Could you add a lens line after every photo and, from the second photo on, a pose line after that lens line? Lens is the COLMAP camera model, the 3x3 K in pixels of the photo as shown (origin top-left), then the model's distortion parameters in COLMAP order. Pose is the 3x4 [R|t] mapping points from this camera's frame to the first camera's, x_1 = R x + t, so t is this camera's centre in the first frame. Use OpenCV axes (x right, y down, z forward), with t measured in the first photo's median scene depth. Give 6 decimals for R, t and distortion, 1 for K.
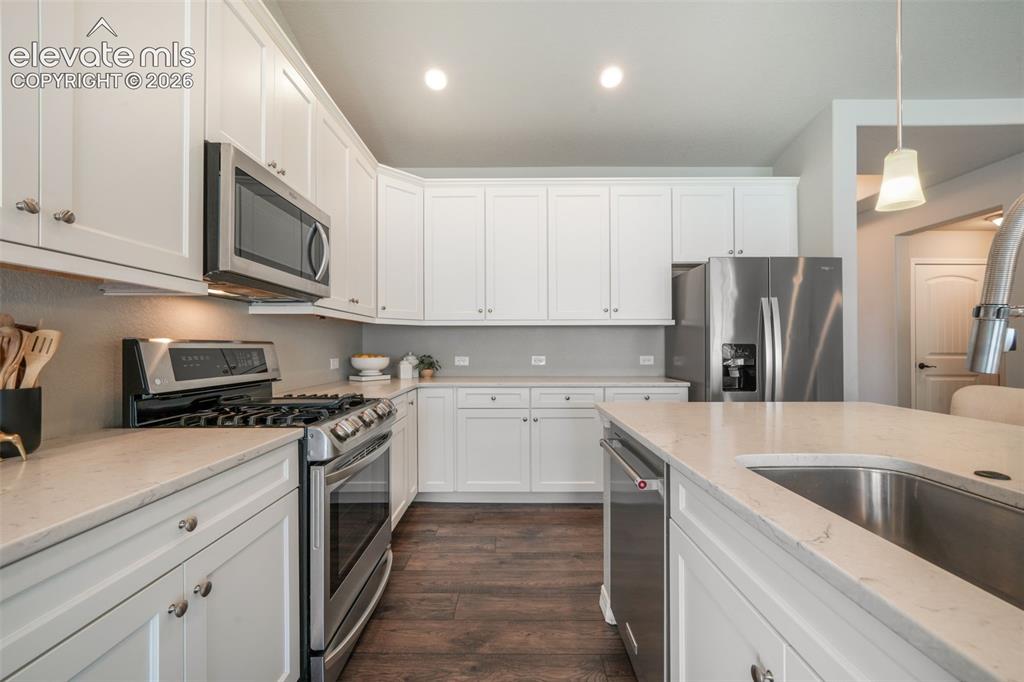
lens RADIAL K [[409.3, 0, 508.8], [0, 409.3, 344.1], [0, 0, 1]] dist [-0.006277, 0.000045]
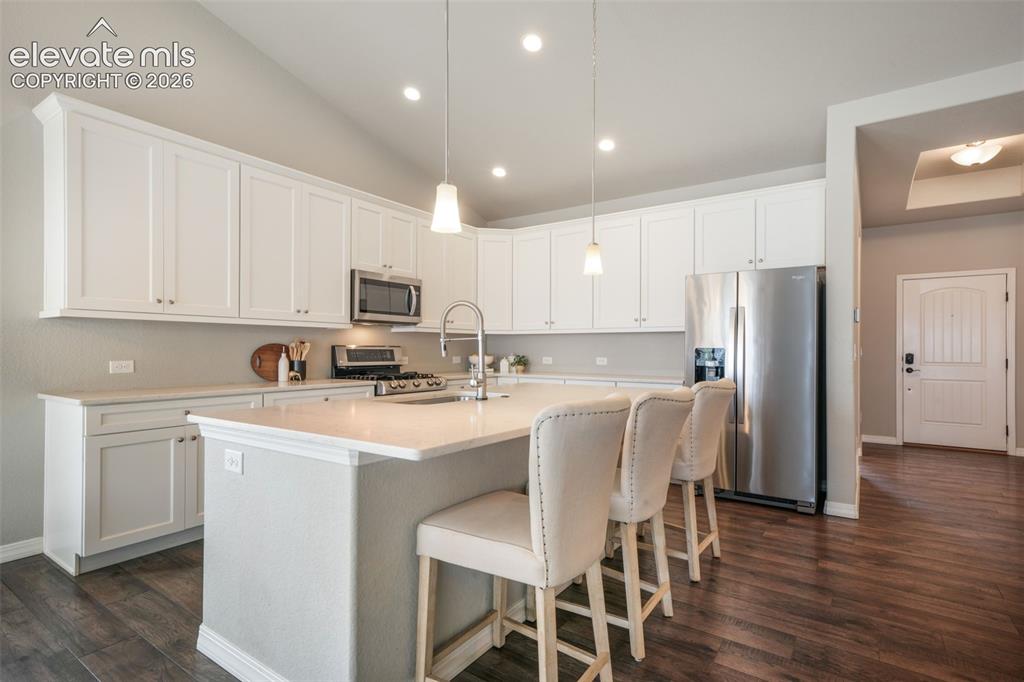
lens RADIAL K [[506.5, 0, 510.3], [0, 506.5, 346.4], [0, 0, 1]] dist [0.014864, 0.000055]
pose [[0.823752, 0.002132, -0.566947, 0.895837], [-0.002092, 0.999998, 0.000722, -0.005148], [0.566947, 0.000591, 0.823754, -0.508301]]
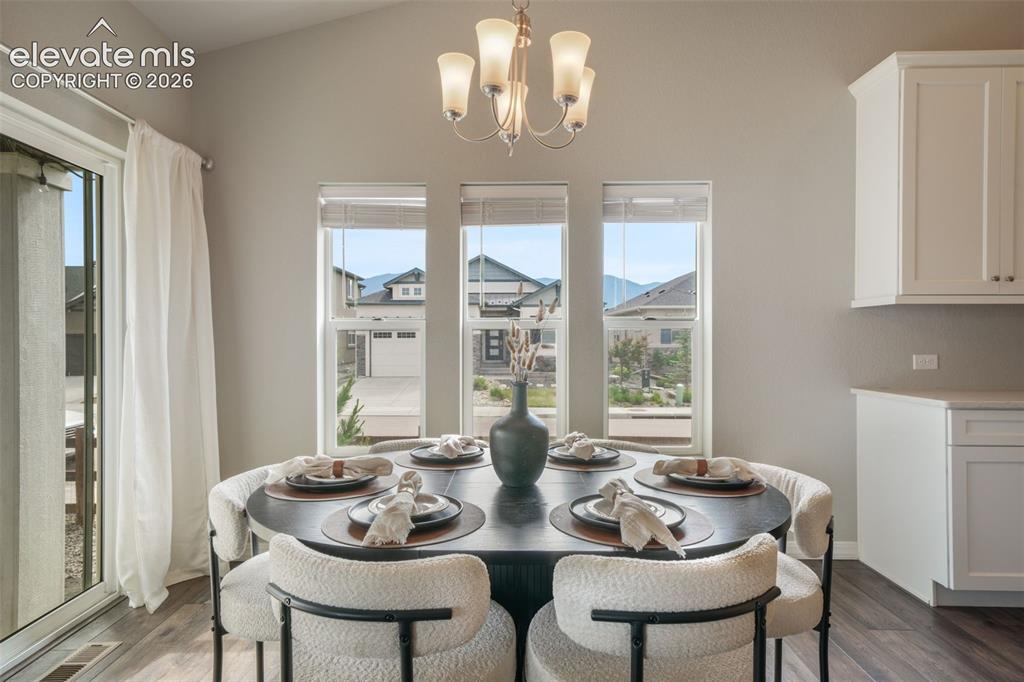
lens RADIAL K [[563.2, 0, 512.0], [0, 563.2, 341.0], [0, 0, 1]] dist [0.022422, 0.000077]
pose [[0.013002, 0.004253, -0.999906, 0.594905], [0.006151, 0.999972, 0.004333, -0.005471], [0.999897, -0.006207, 0.012976, -0.848971]]
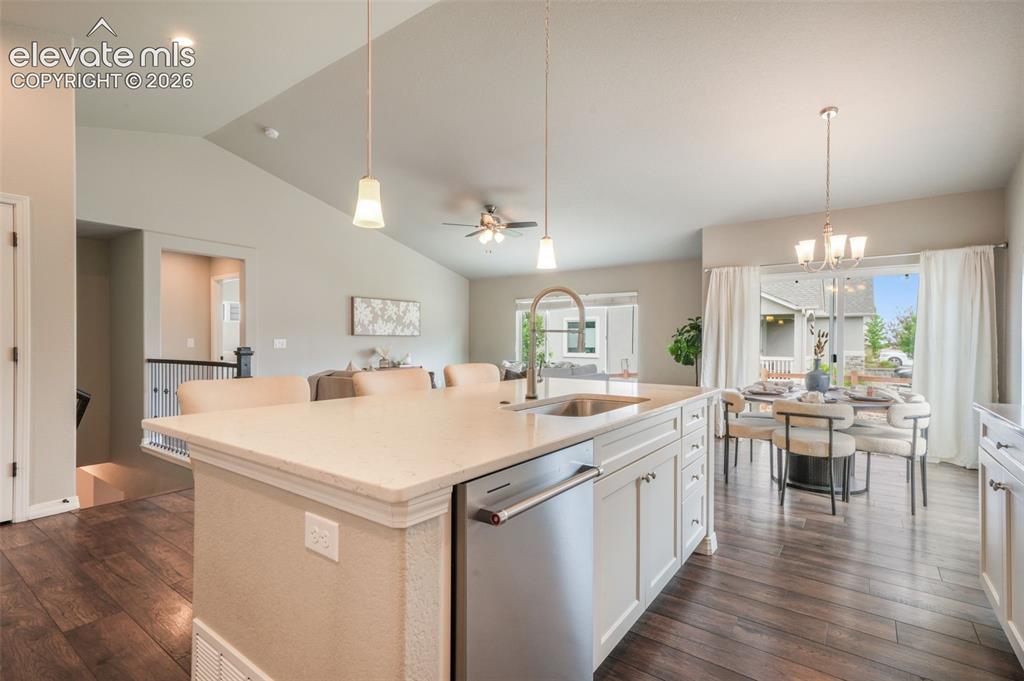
lens RADIAL K [[486.4, 0, 508.8], [0, 486.4, 341.5], [0, 0, 1]] dist [0.013998, 0.000296]
pose [[-0.808442, 0.000304, 0.588576, -0.101287], [-0.005558, 0.999951, -0.008151, 0.005289], [-0.588550, -0.009861, -0.808401, 0.876235]]
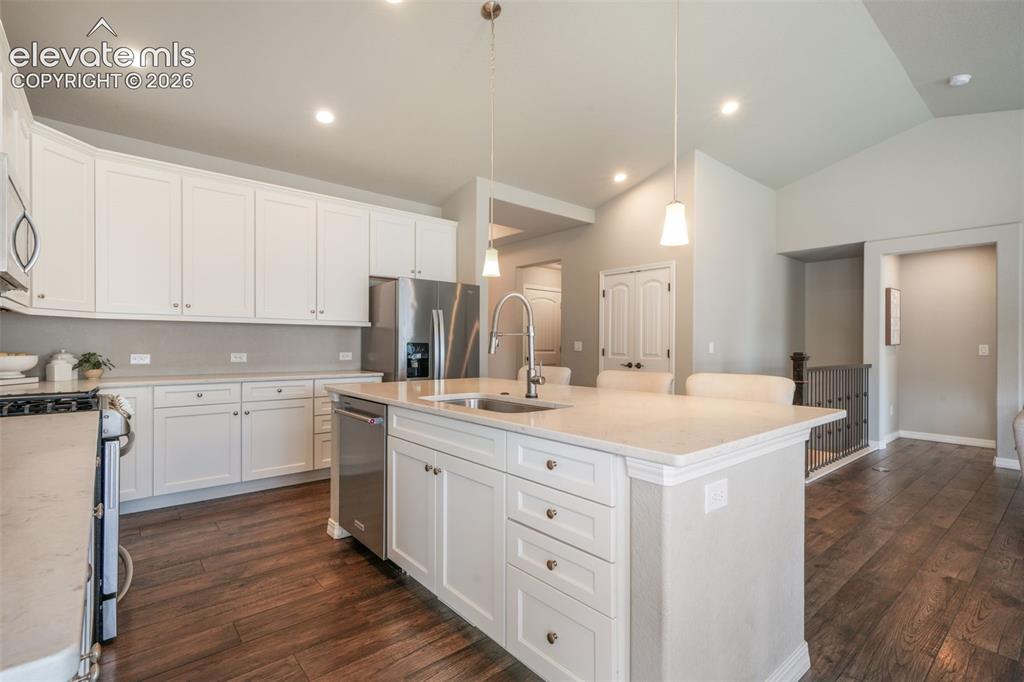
lens RADIAL K [[476.8, 0, 507.4], [0, 476.8, 343.2], [0, 0, 1]] dist [0.014047, 0.000246]
pose [[0.761236, 0.007742, 0.648429, -0.235726], [-0.010530, 0.999944, 0.000423, -0.002780], [-0.648390, -0.007150, 0.761275, -0.395235]]
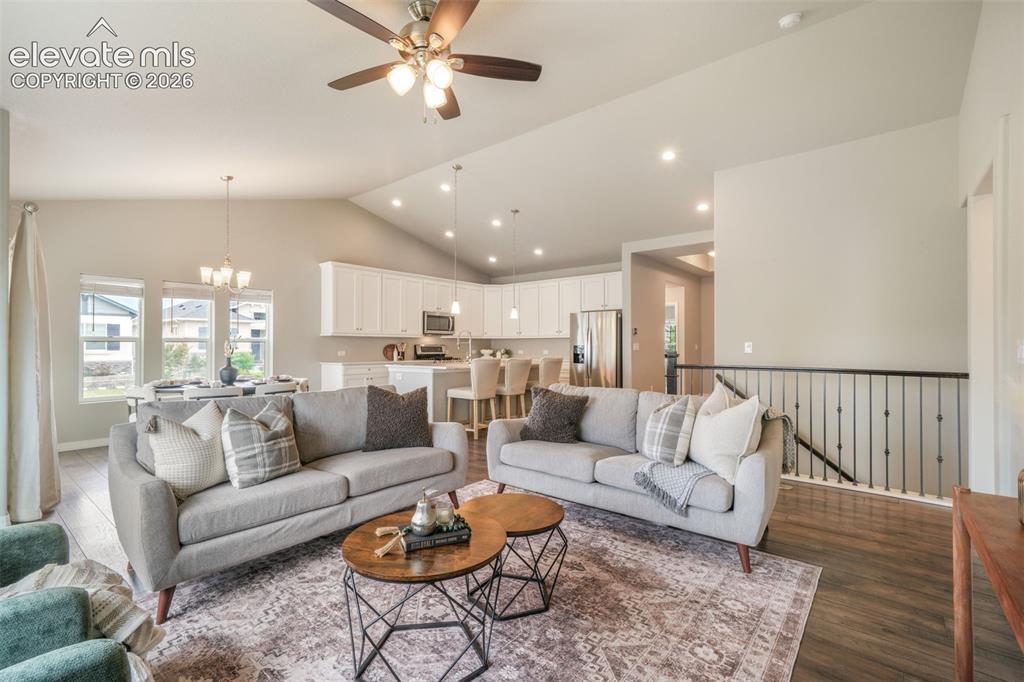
lens RADIAL K [[457.7, 0, 510.7], [0, 457.7, 342.4], [0, 0, 1]] dist [0.009141, 0.000061]
pose [[0.776257, -0.003414, -0.630408, 2.045858], [0.002317, 0.999994, -0.002563, -0.012741], [0.630413, 0.000529, 0.776260, -1.551629]]
